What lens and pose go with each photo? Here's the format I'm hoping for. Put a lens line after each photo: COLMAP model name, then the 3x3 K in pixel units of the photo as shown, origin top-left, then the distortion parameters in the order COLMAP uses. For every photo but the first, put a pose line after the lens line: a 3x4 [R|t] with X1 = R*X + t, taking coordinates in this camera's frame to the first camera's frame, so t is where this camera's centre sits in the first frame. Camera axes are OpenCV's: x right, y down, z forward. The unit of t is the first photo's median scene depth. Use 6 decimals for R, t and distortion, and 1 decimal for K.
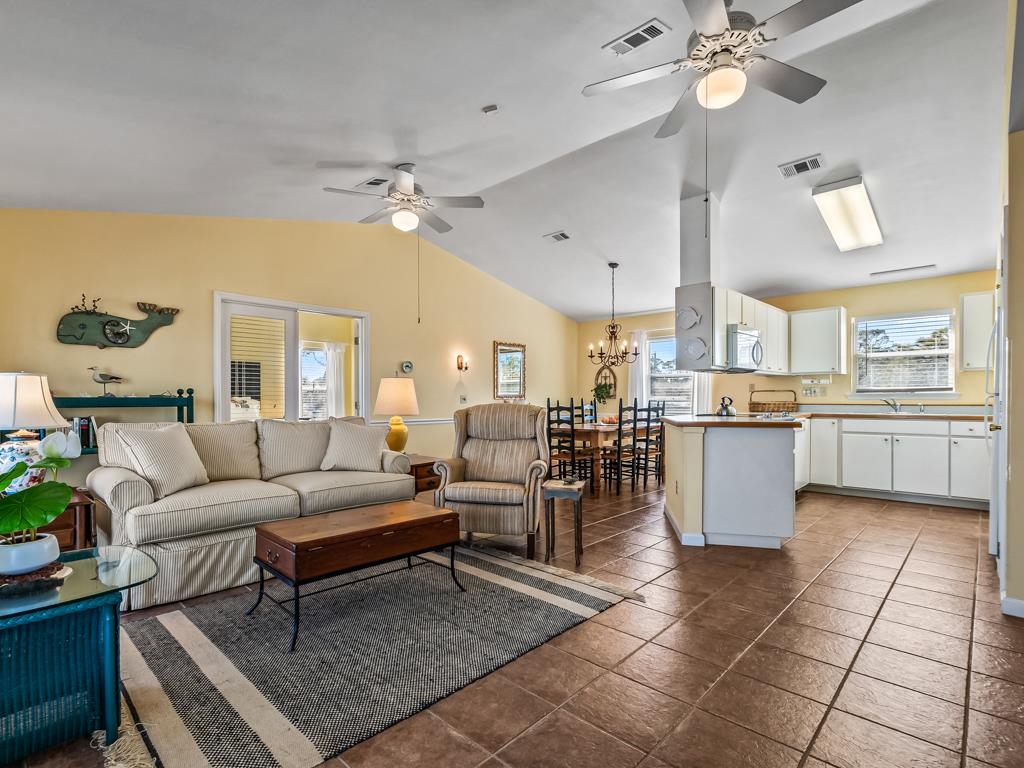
lens RADIAL K [[502.9, 0, 479.7], [0, 502.9, 402.0], [0, 0, 1]] dist [0.001568, -0.000714]
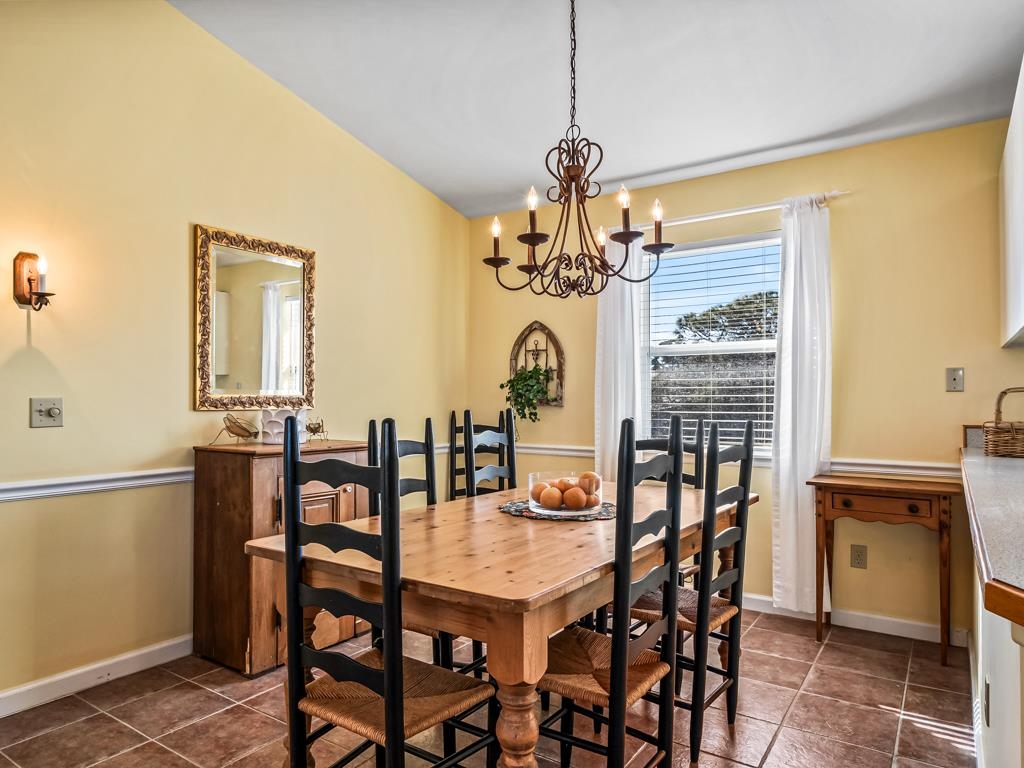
lens RADIAL K [[660.0, 0, 480.5], [0, 660.0, 397.9], [0, 0, 1]] dist [-0.007377, -0.002720]
pose [[0.984390, 0.001786, 0.175994, 0.141248], [-0.000705, 0.999981, -0.006204, -0.012548], [-0.176001, 0.005983, 0.984372, 0.606590]]
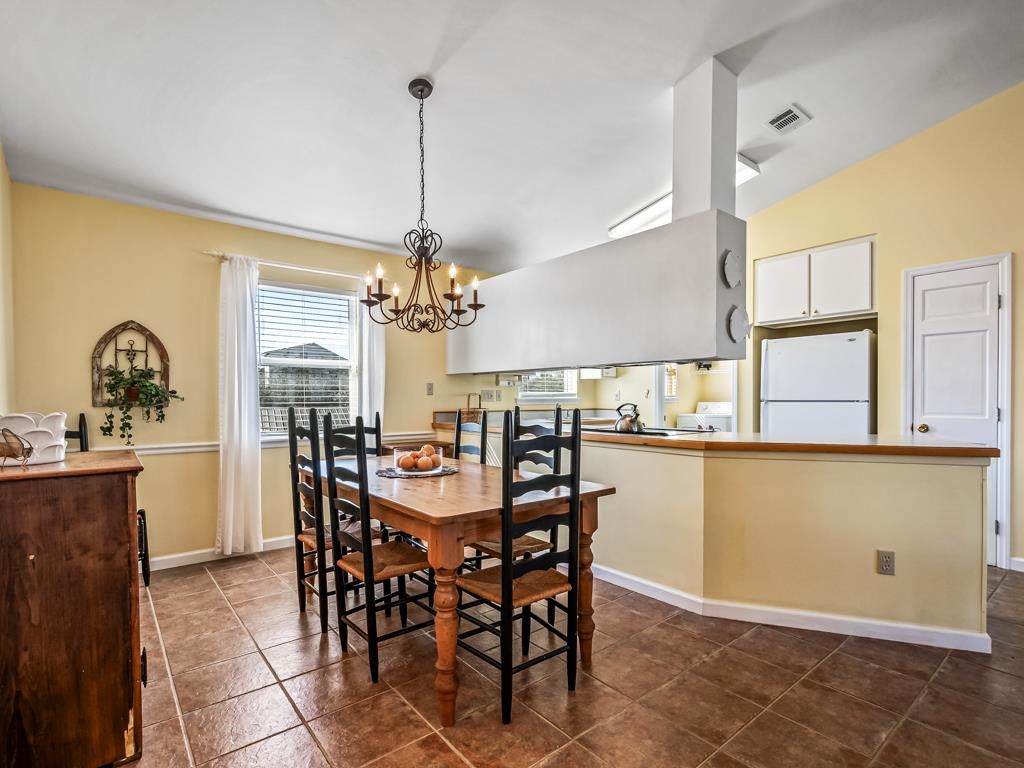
lens RADIAL K [[502.9, 0, 517.5], [0, 502.9, 404.2], [0, 0, 1]] dist [0.001568, -0.000714]
pose [[0.084597, -0.012319, 0.996339, -0.134079], [0.009791, 0.999886, 0.011531, -0.013487], [-0.996367, 0.008780, 0.084708, 0.817021]]
